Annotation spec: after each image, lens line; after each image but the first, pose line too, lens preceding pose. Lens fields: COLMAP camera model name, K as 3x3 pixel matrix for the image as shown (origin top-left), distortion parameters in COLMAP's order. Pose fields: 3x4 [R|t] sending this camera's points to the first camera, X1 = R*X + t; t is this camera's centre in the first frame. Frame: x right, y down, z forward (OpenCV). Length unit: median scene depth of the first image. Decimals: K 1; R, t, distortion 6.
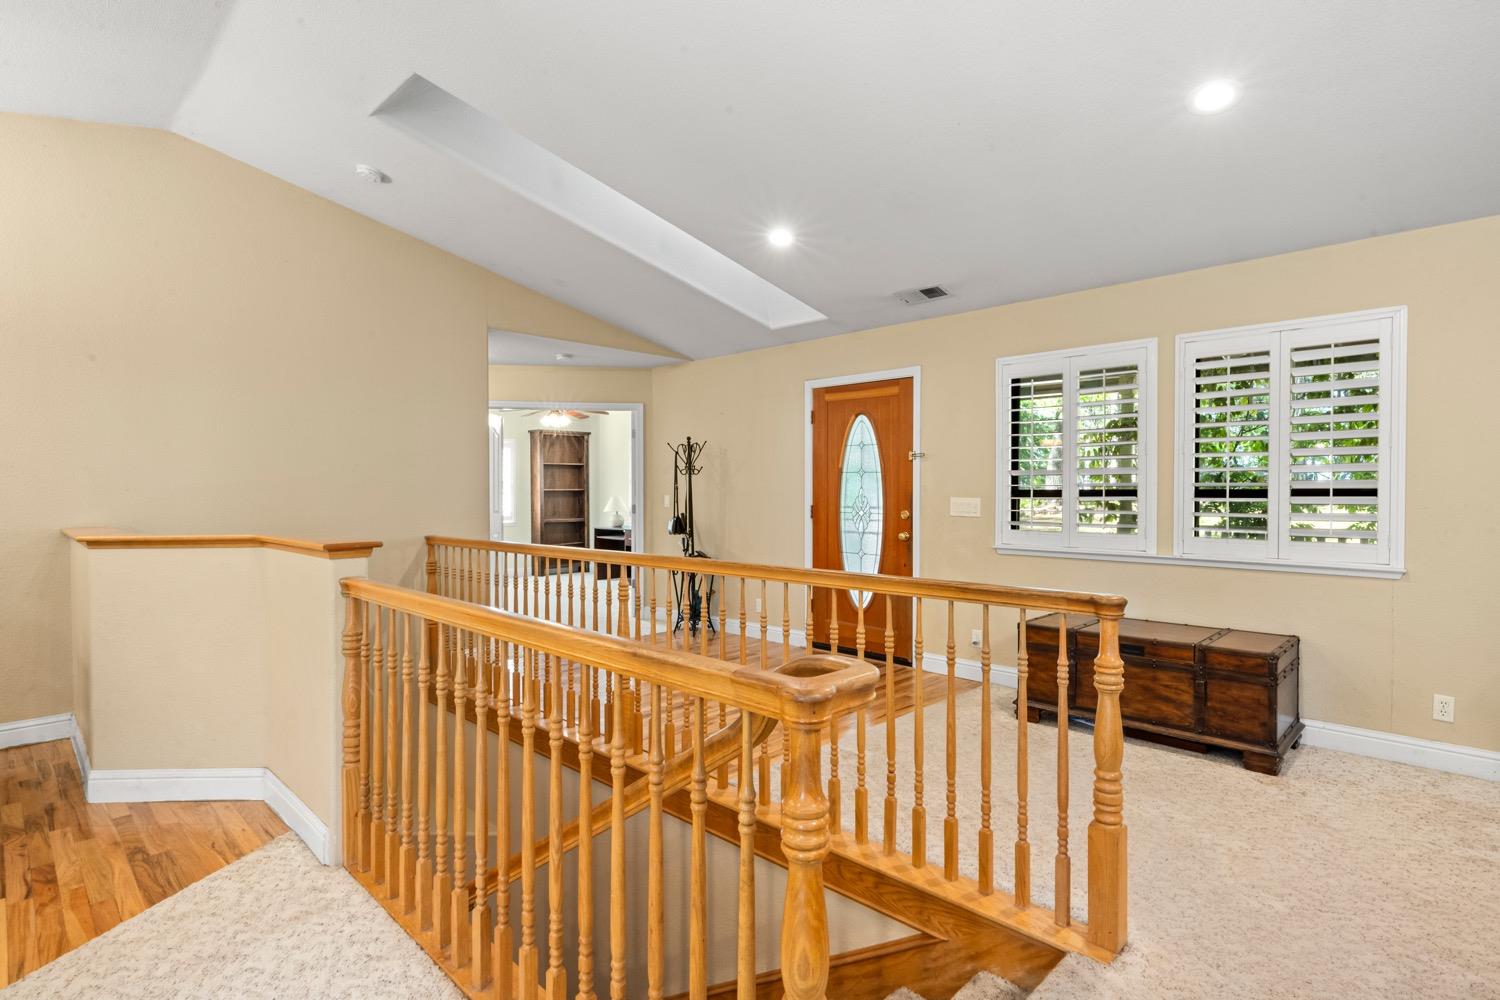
lens RADIAL K [[728.1, 0, 762.1], [0, 728.1, 510.8], [0, 0, 1]] dist [-0.005826, 0.004529]
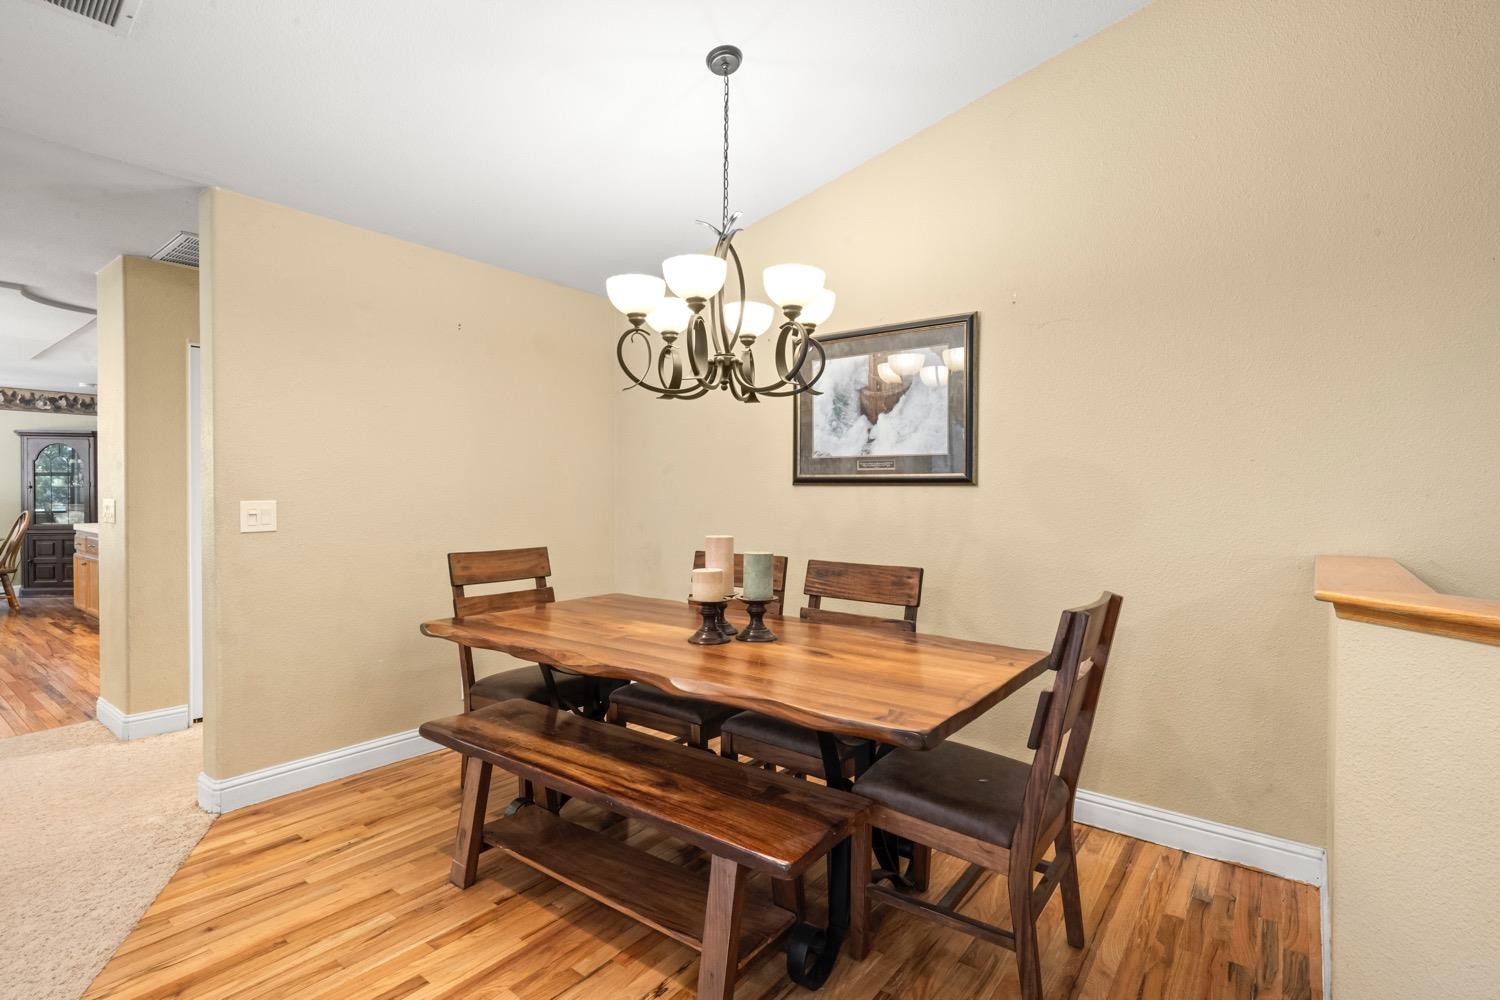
lens RADIAL K [[728.1, 0, 746.5], [0, 728.1, 495.0], [0, 0, 1]] dist [-0.005826, 0.004529]
pose [[0.099143, 0.008622, -0.995036, -0.285542], [-0.036005, 0.999339, 0.005072, -0.009547], [0.994422, 0.035324, 0.099388, 0.327294]]
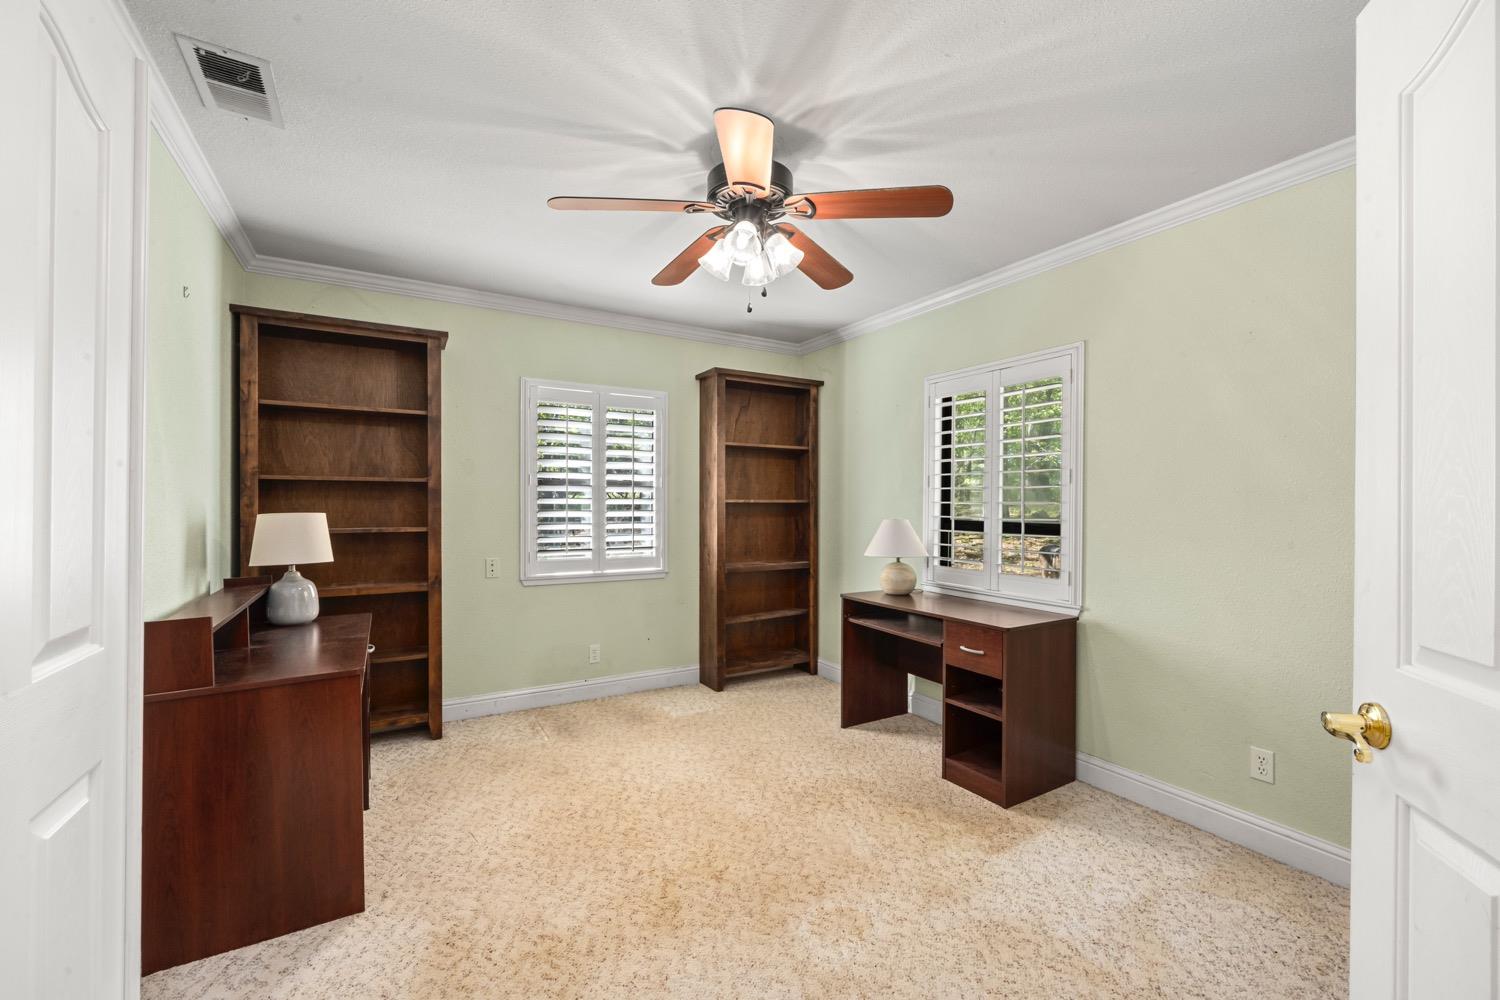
lens RADIAL K [[600.4, 0, 752.8], [0, 600.4, 503.6], [0, 0, 1]] dist [0.001316, -0.000169]
pose [[0.961413, 0.005530, -0.275055, -0.367736], [-0.015038, 0.999360, -0.032472, -0.030873], [0.274700, 0.035355, 0.960880, 1.316609]]
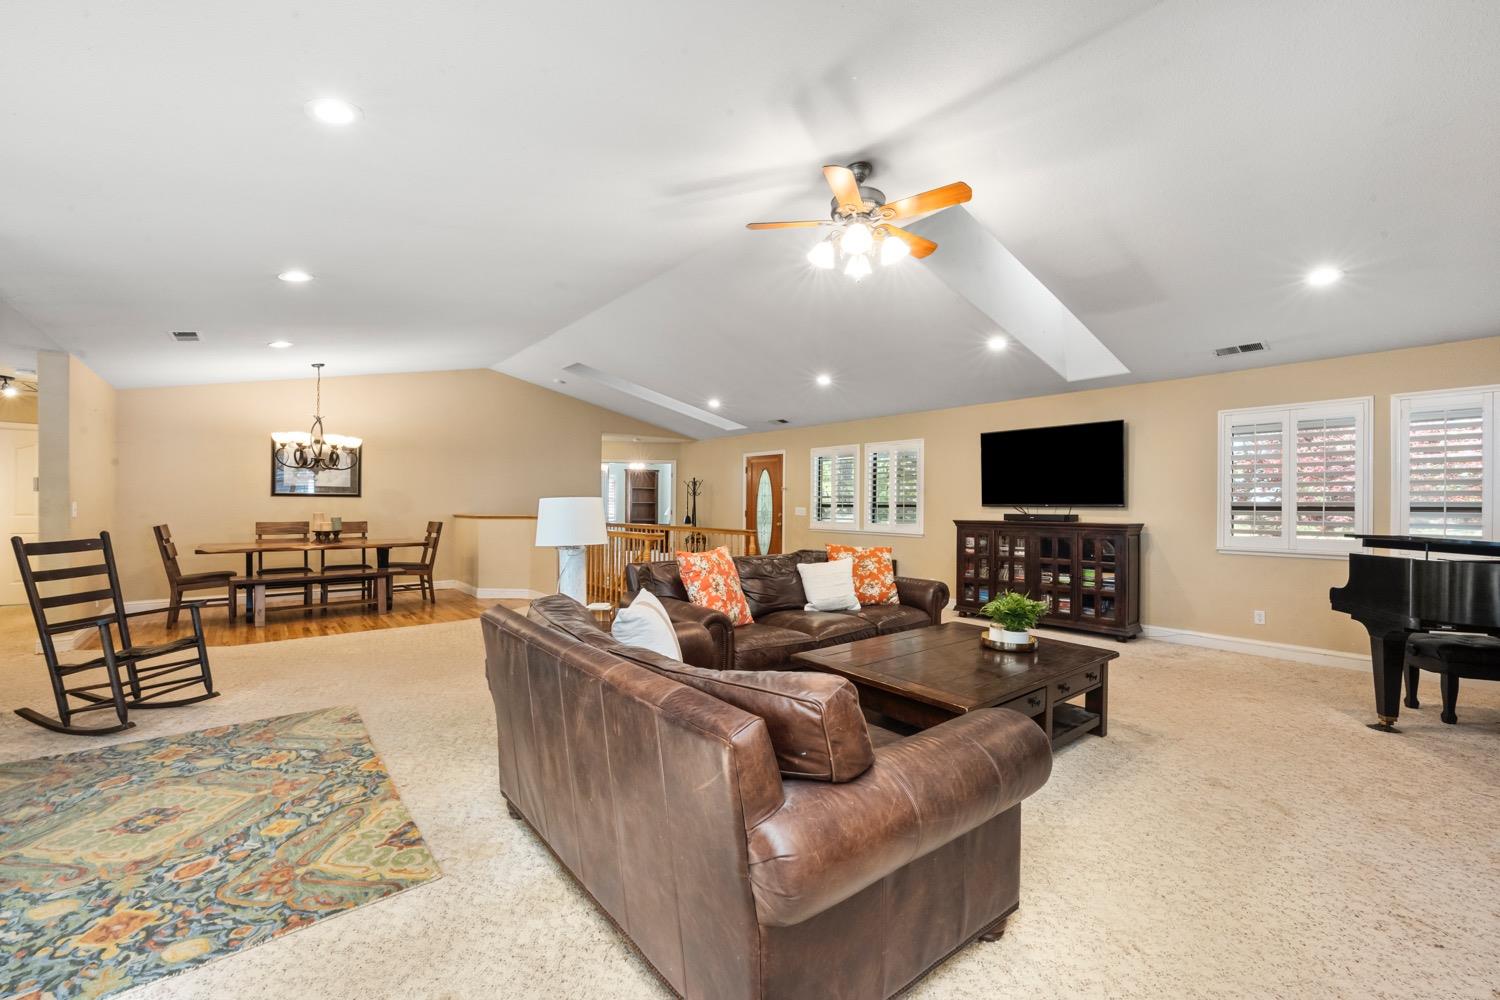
lens RADIAL K [[600.4, 0, 750.2], [0, 600.4, 504.6], [0, 0, 1]] dist [0.001316, -0.000169]
pose [[0.992776, 0.011990, -0.119385, 0.336189], [-0.015404, 0.999497, -0.027718, 0.026567], [0.118993, 0.029357, 0.992461, -0.876035]]
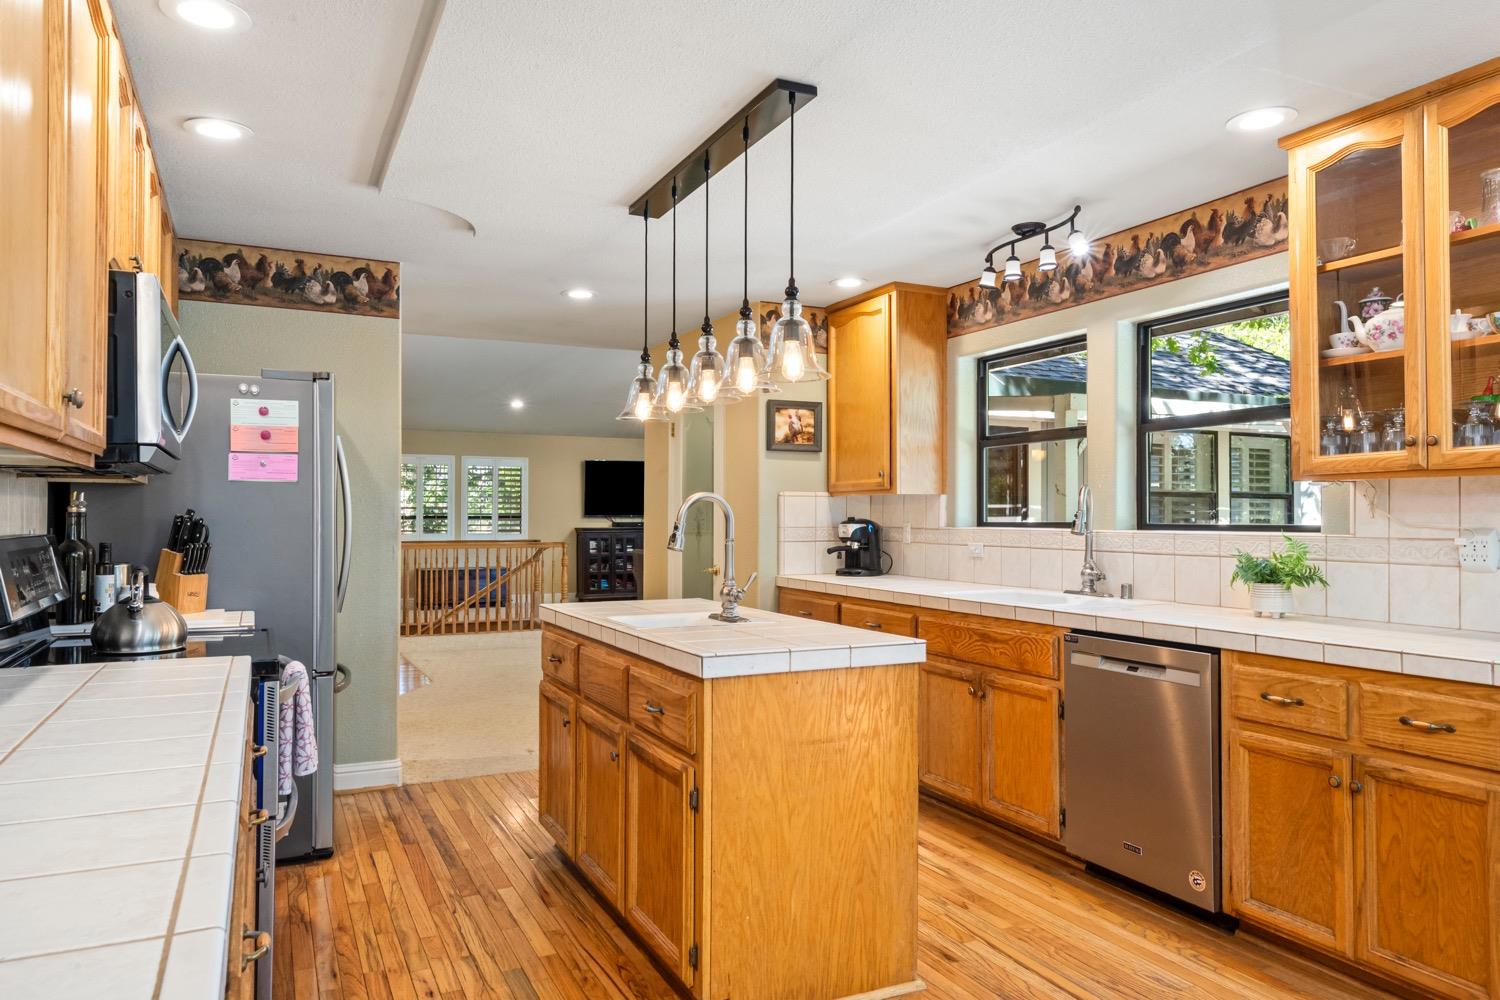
lens RADIAL K [[1011.8, 0, 755.4], [0, 1011.8, 493.4], [0, 0, 1]] dist [-0.005503, -0.000615]
pose [[0.348940, 0.025073, 0.936810, -1.931445], [0.028817, 0.998882, -0.037468, 0.040423], [-0.936702, 0.040070, 0.347827, -0.943863]]
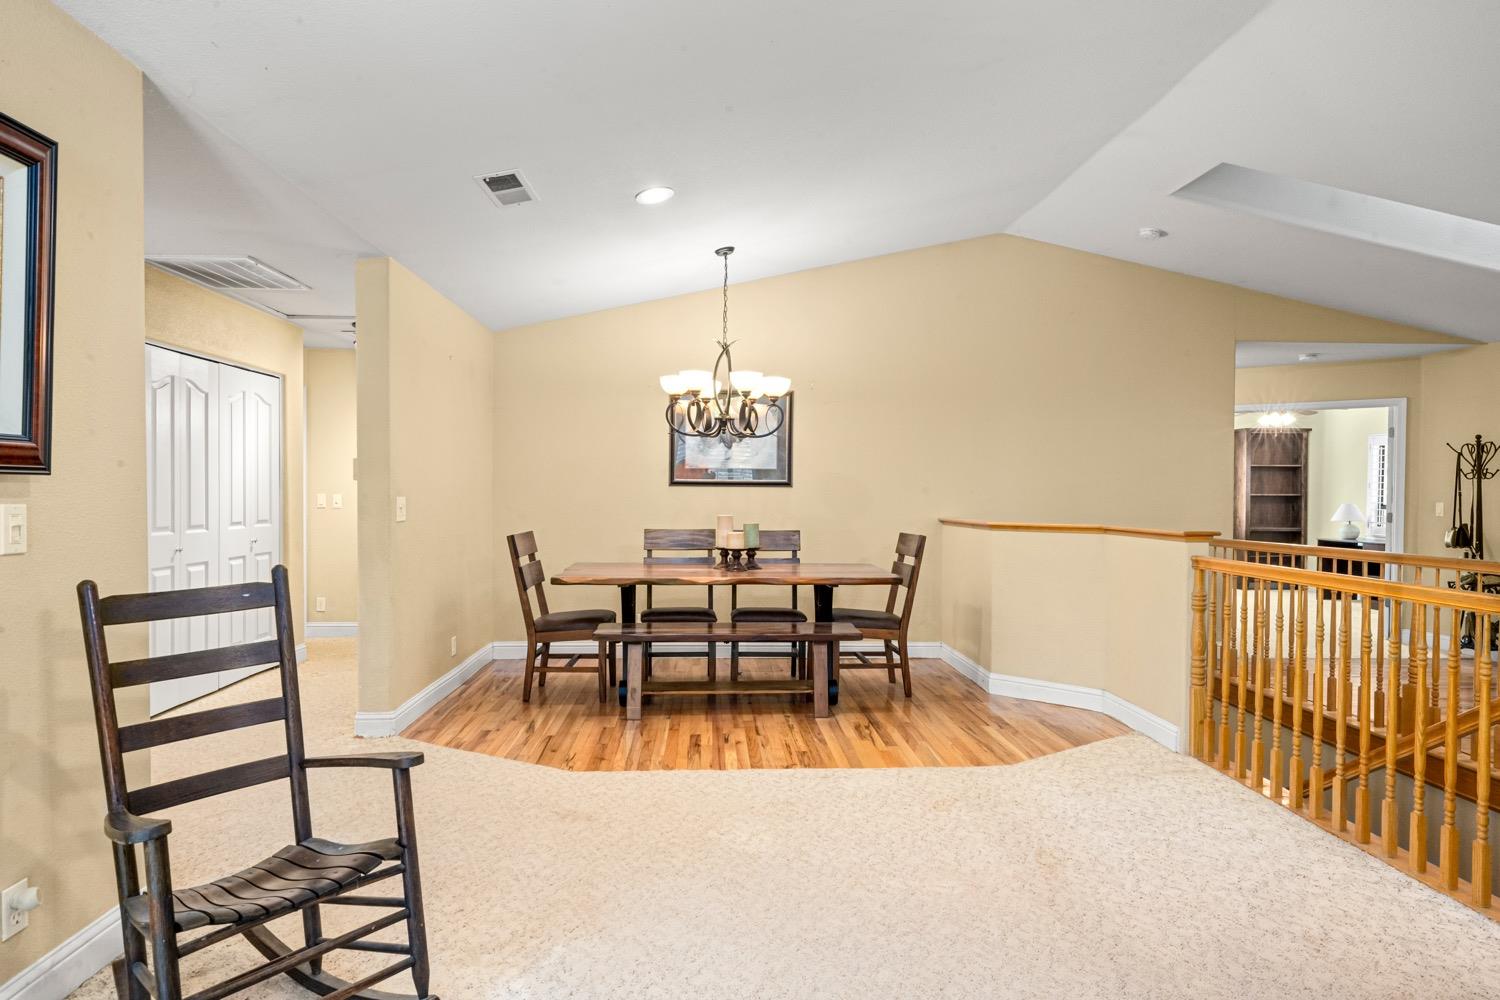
lens RADIAL K [[863.8, 0, 751.9], [0, 863.8, 501.8], [0, 0, 1]] dist [0.003743, 0.007709]
pose [[0.724227, 0.017298, -0.689345, -0.016534], [-0.030091, 0.999526, -0.006533, 0.011785], [0.688905, 0.025474, 0.724404, -0.413109]]
